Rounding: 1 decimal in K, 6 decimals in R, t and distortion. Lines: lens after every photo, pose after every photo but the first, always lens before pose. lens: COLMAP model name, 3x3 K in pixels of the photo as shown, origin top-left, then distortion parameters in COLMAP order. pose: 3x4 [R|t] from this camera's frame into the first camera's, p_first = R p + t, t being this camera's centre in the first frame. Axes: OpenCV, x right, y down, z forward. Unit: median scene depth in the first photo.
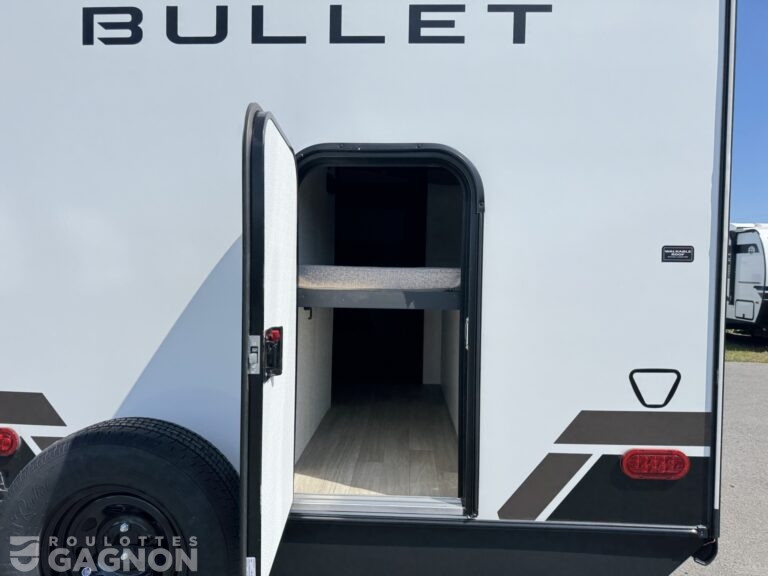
lens RADIAL K [[539.0, 0, 384.0], [0, 539.0, 288.0], [0, 0, 1]] dist [-0.001138, -0.001655]
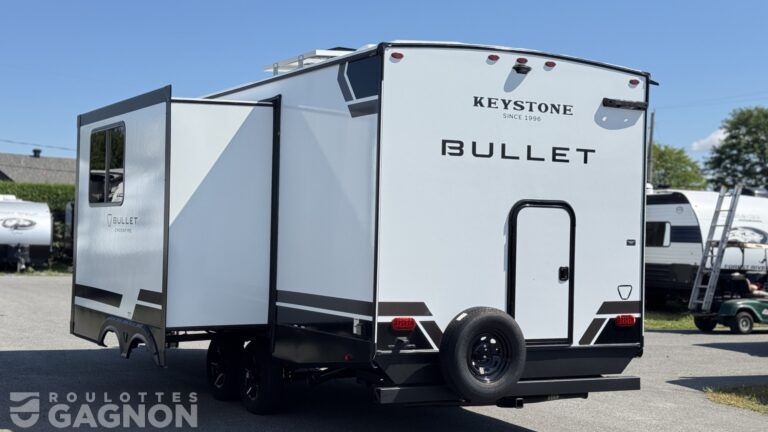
lens RADIAL K [[1072.2, 0, 384.0], [0, 1072.2, 216.0], [0, 0, 1]] dist [0.177696, -0.011296]
pose [[0.857304, 0.010122, 0.514711, -3.296489], [0.003292, 0.999678, -0.025143, -0.063378], [-0.514800, 0.023250, 0.856995, -3.006937]]
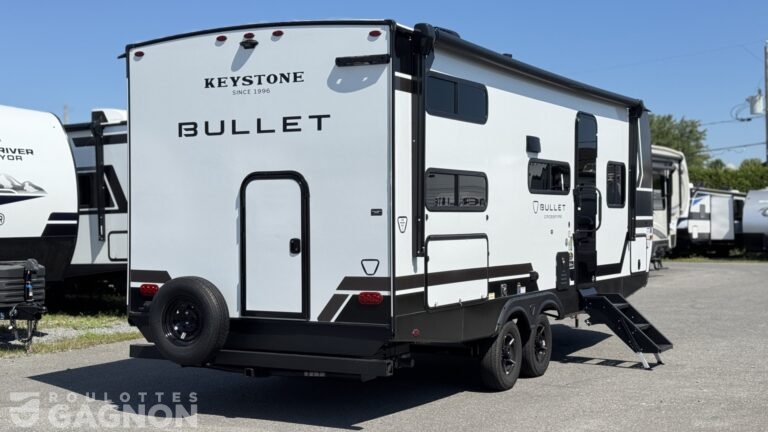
lens RADIAL K [[1072.2, 0, 384.0], [0, 1072.2, 216.0], [0, 0, 1]] dist [0.177696, -0.011296]
pose [[0.898306, -0.021488, -0.438844, 2.685483], [0.009087, 0.999498, -0.030339, 0.101577], [0.439275, 0.023266, 0.898051, -3.332909]]
